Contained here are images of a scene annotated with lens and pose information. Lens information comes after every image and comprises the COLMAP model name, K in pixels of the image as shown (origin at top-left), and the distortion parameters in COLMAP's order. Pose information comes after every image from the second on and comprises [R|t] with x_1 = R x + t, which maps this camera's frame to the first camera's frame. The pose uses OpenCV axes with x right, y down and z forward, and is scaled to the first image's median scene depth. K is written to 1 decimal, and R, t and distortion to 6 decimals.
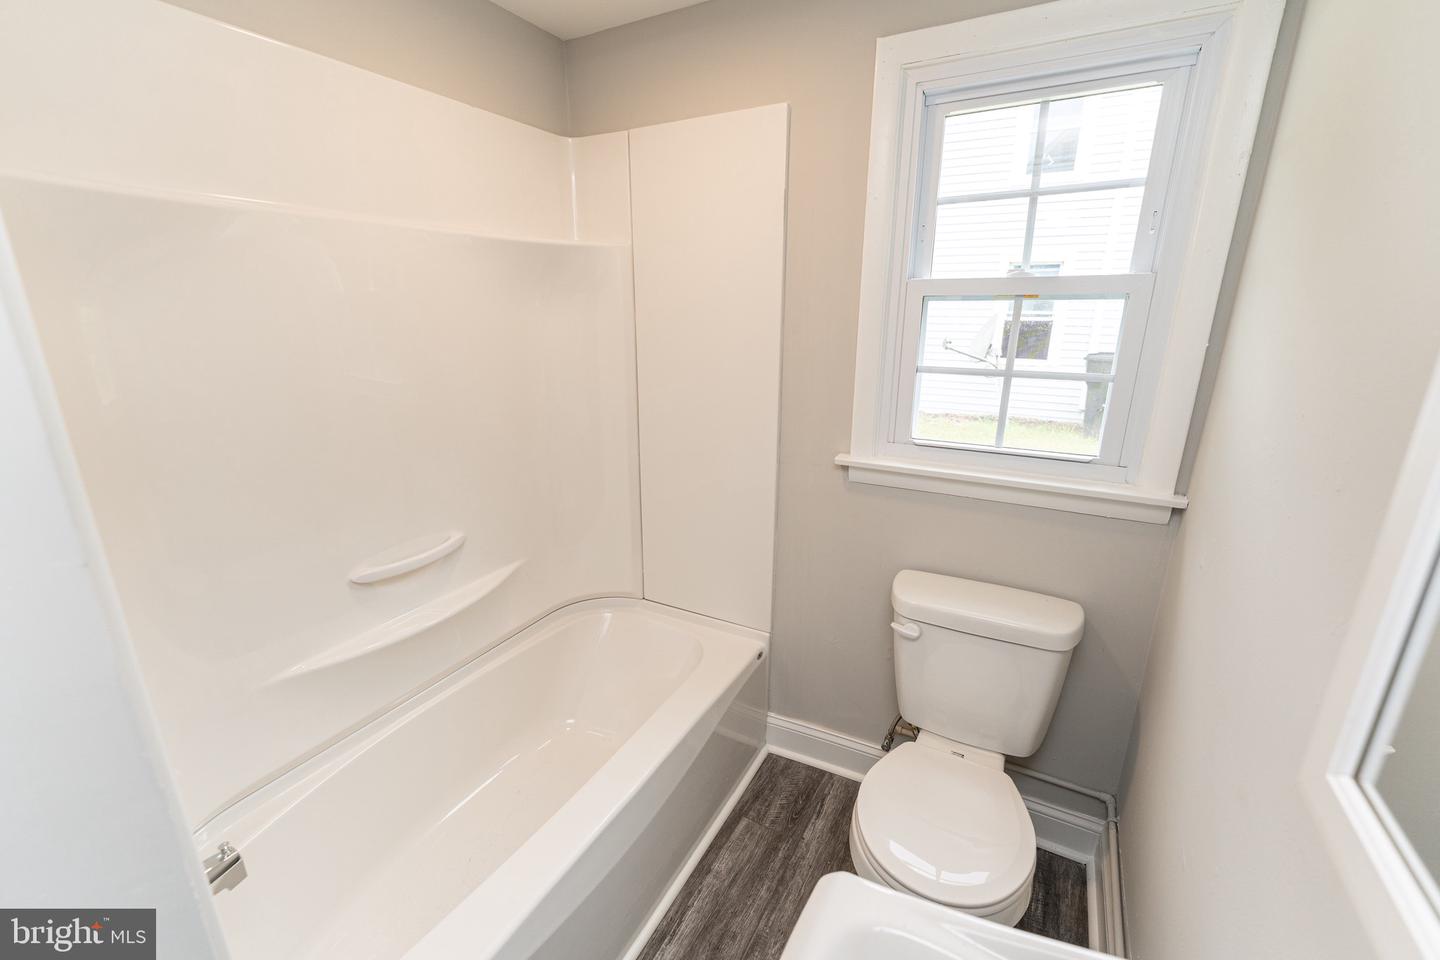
lens RADIAL K [[597.5, 0, 715.7], [0, 597.5, 478.6], [0, 0, 1]] dist [-0.010135, -0.000036]
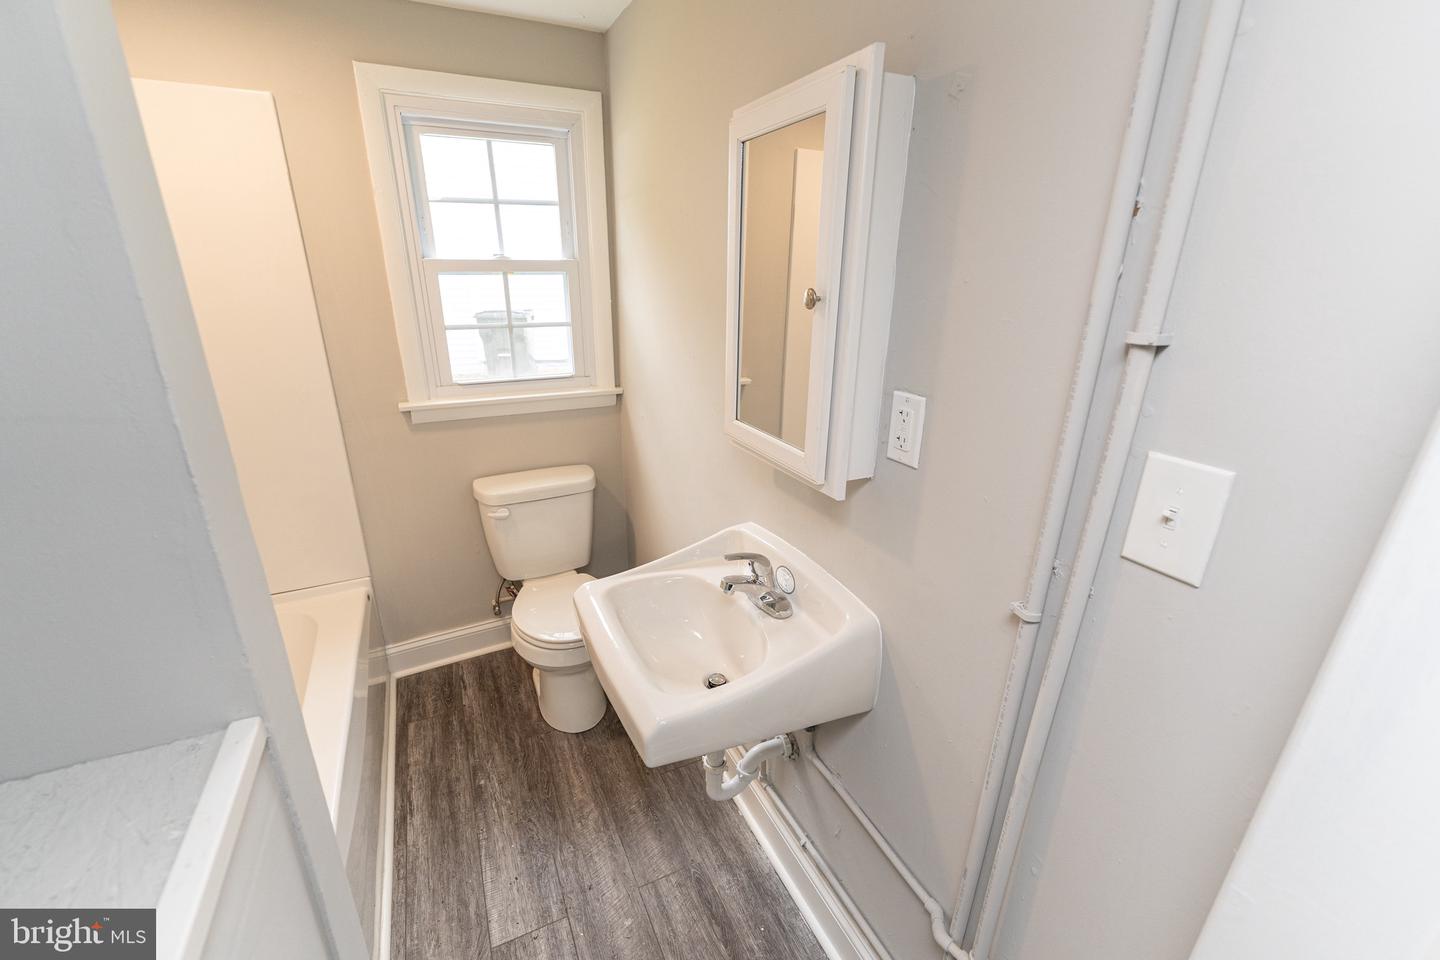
lens RADIAL K [[597.5, 0, 715.7], [0, 597.5, 478.6], [0, 0, 1]] dist [-0.010135, -0.000036]
pose [[0.572326, -0.267074, 0.775316, -0.445739], [0.221600, 0.960672, 0.167342, 0.050155], [-0.789517, 0.076036, 0.609001, -0.260192]]
